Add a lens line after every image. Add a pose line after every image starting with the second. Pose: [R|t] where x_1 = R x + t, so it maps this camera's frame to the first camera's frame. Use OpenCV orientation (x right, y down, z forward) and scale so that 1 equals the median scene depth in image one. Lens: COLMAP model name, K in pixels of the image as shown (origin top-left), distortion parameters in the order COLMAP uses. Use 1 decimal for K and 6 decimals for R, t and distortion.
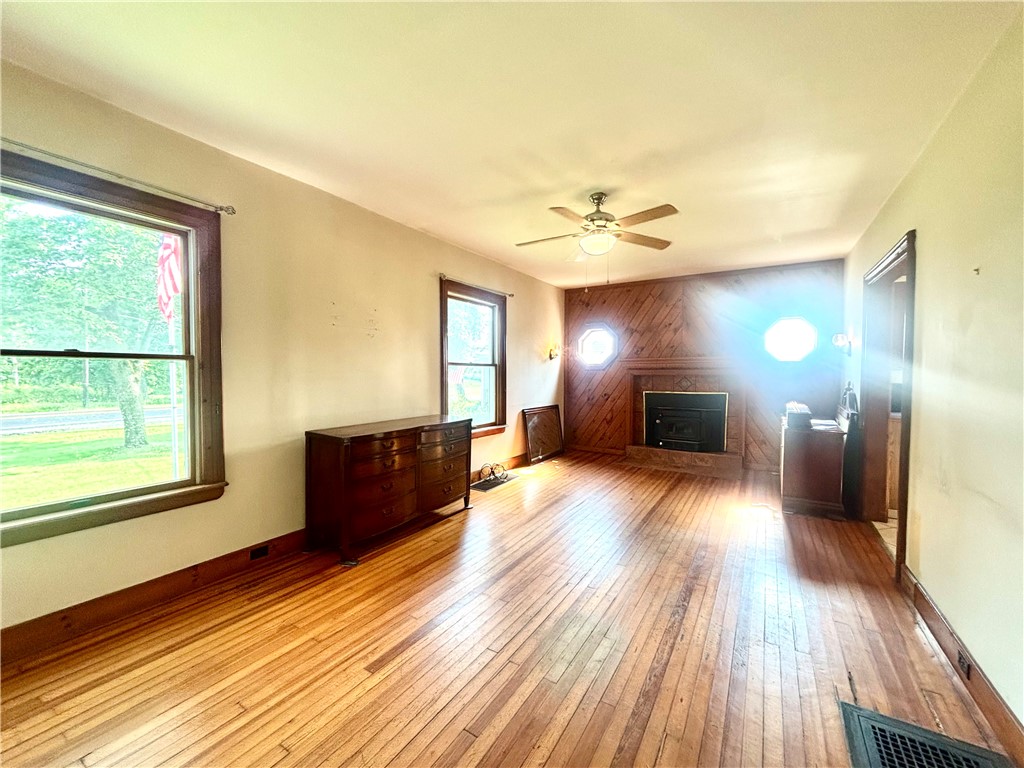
lens RADIAL K [[413.1, 0, 508.9], [0, 413.1, 383.3], [0, 0, 1]] dist [0.020641, -0.006847]
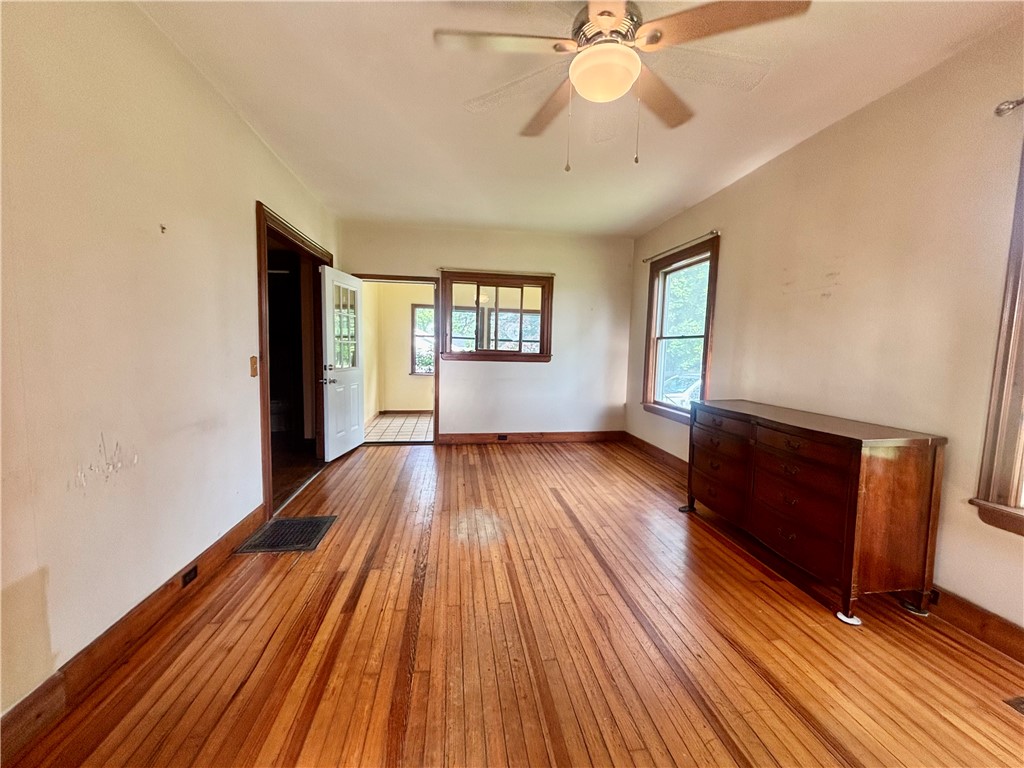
lens RADIAL K [[414.8, 0, 512.0], [0, 414.8, 384.0], [0, 0, 1]] dist [0.002282, -0.000508]
pose [[-0.764086, 0.040119, -0.643866, 0.643421], [-0.039092, 0.993351, 0.108287, -0.019348], [0.643929, 0.107910, -0.757437, 1.365343]]
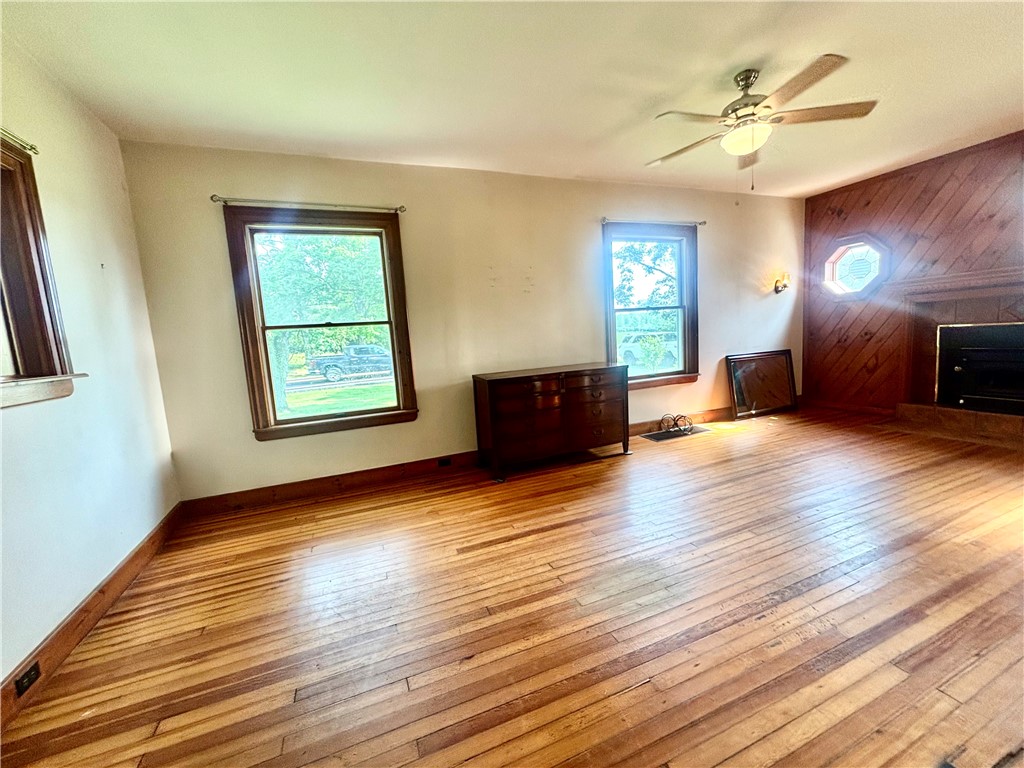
lens RADIAL K [[414.8, 0, 512.0], [0, 414.8, 384.0], [0, 0, 1]] dist [0.002282, -0.000508]
pose [[0.809436, 0.018163, -0.586927, 0.328405], [0.050268, 0.993709, 0.100077, 0.022096], [0.585053, -0.110510, 0.803431, 0.058229]]
